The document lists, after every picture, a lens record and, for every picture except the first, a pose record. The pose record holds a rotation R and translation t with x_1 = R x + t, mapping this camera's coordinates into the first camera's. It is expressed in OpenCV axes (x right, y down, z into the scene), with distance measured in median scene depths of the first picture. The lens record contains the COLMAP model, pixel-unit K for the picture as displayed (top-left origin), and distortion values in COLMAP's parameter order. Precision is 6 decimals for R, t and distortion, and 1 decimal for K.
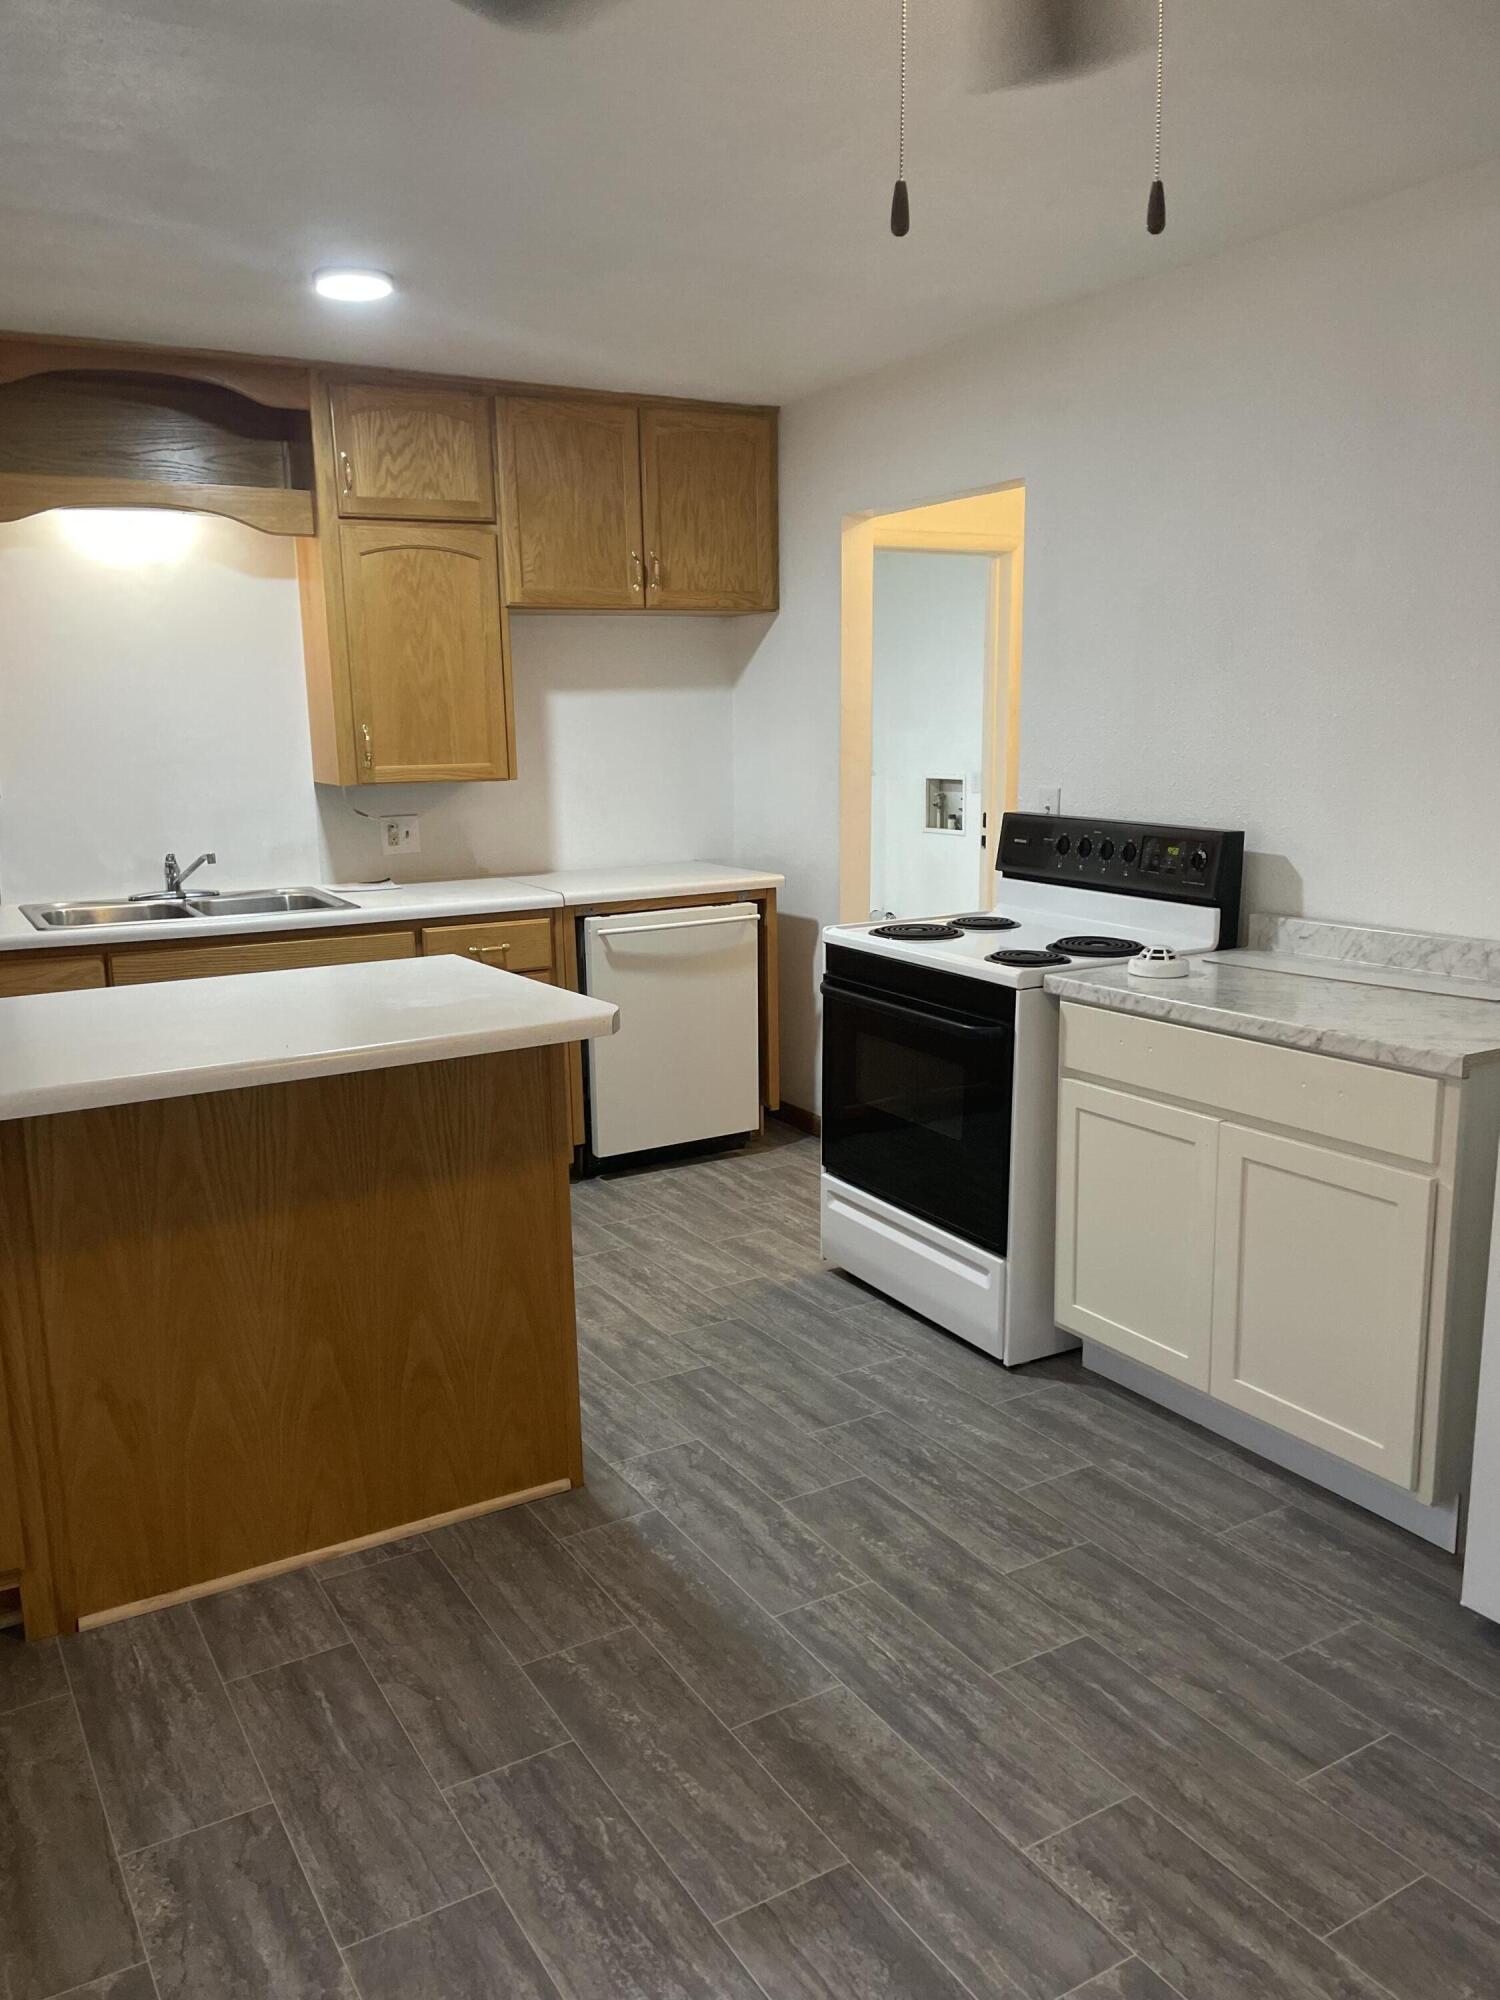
lens RADIAL K [[1500.6, 0, 750.0], [0, 1500.6, 1000.0], [0, 0, 1]] dist [0.105450, -0.114413]
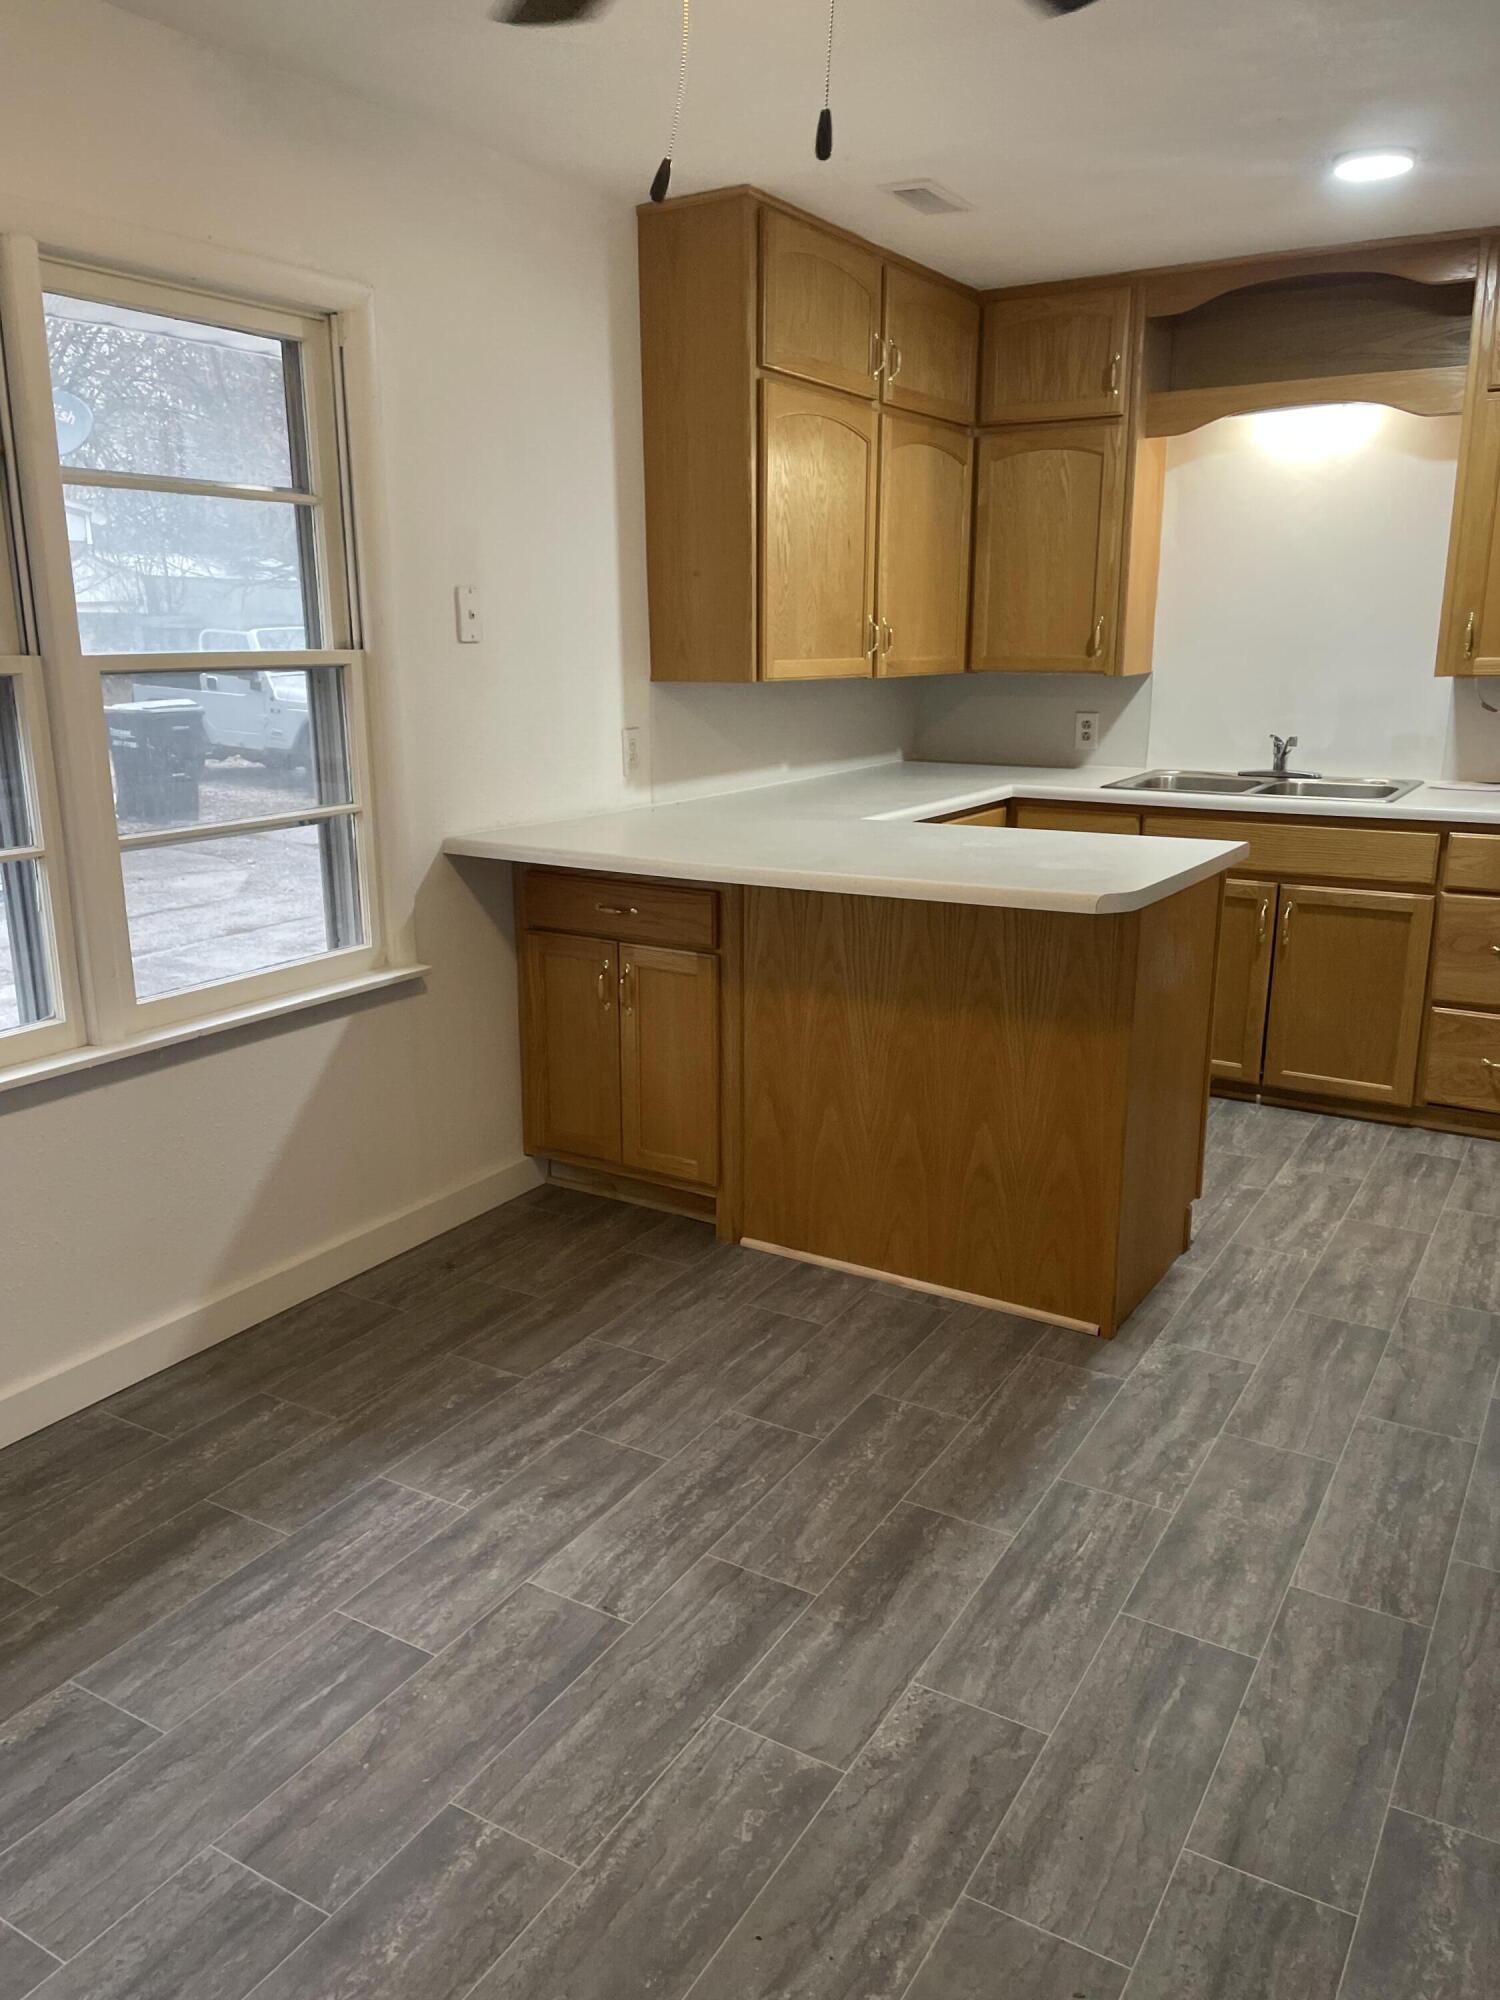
lens RADIAL K [[1498.8, 0, 742.0], [0, 1498.8, 1019.6], [0, 0, 1]] dist [0.102035, -0.112652]
pose [[0.477582, 0.235413, -0.846461, 0.730647], [-0.168014, 0.970125, 0.175011, -0.049162], [0.862373, 0.058636, 0.502867, 0.268427]]
